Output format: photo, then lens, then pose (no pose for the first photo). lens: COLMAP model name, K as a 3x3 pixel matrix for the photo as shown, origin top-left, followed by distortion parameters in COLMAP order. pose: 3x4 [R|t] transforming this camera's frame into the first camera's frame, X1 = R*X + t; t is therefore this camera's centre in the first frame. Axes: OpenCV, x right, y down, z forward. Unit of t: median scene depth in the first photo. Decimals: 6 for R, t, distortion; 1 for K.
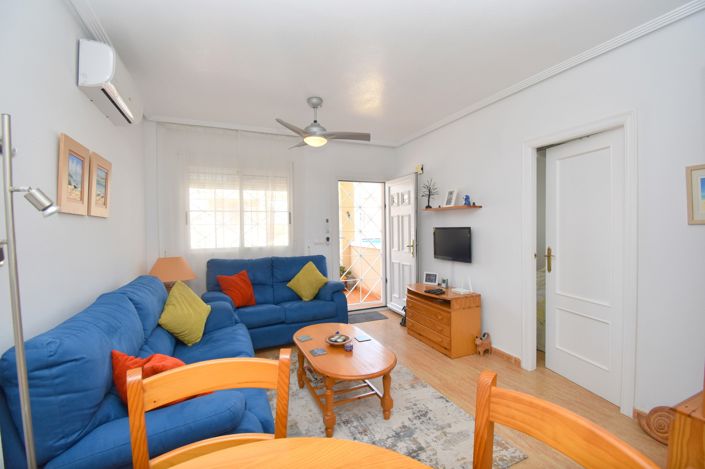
lens RADIAL K [[308.1, 0, 354.2], [0, 308.1, 233.8], [0, 0, 1]] dist [0.017380, -0.022908]
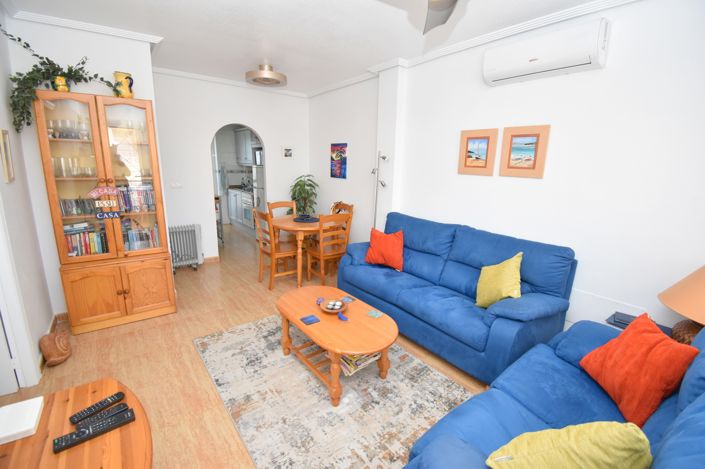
lens RADIAL K [[308.1, 0, 354.2], [0, 308.1, 233.8], [0, 0, 1]] dist [0.017380, -0.022908]
pose [[-0.970528, 0.039936, -0.237655, 0.075971], [-0.019935, 0.969489, 0.244323, -0.079210], [0.240161, 0.241860, -0.940120, 1.315824]]
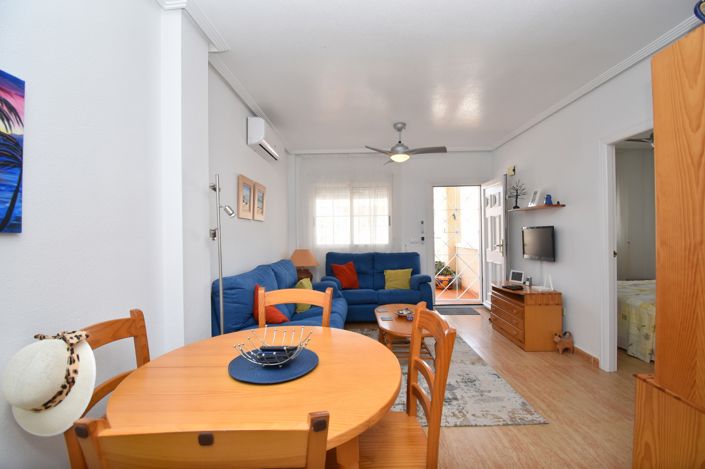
lens RADIAL K [[308.1, 0, 354.2], [0, 308.1, 233.8], [0, 0, 1]] dist [0.017380, -0.022908]
pose [[0.912548, 0.000261, -0.408970, 0.199084], [-0.006722, 0.999874, -0.014361, 0.022964], [0.408915, 0.015854, 0.912435, -0.187806]]
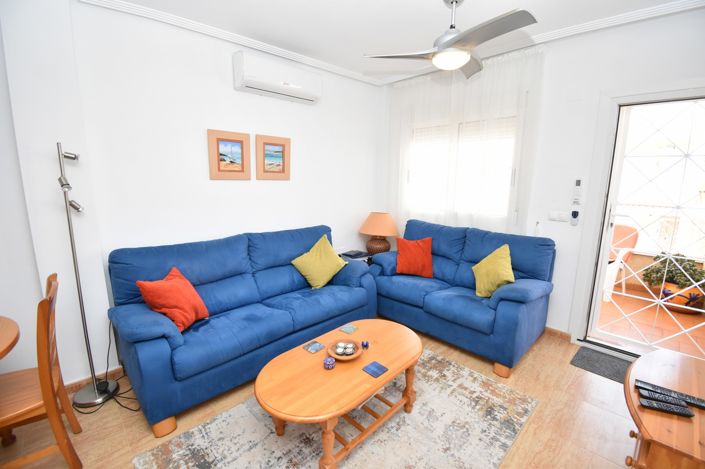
lens RADIAL K [[308.1, 0, 354.2], [0, 308.1, 233.8], [0, 0, 1]] dist [0.017380, -0.022908]
pose [[0.344674, 0.189954, -0.919303, 0.427561], [-0.033281, 0.981170, 0.190259, -0.059974], [0.938132, -0.034982, 0.344505, 0.541721]]
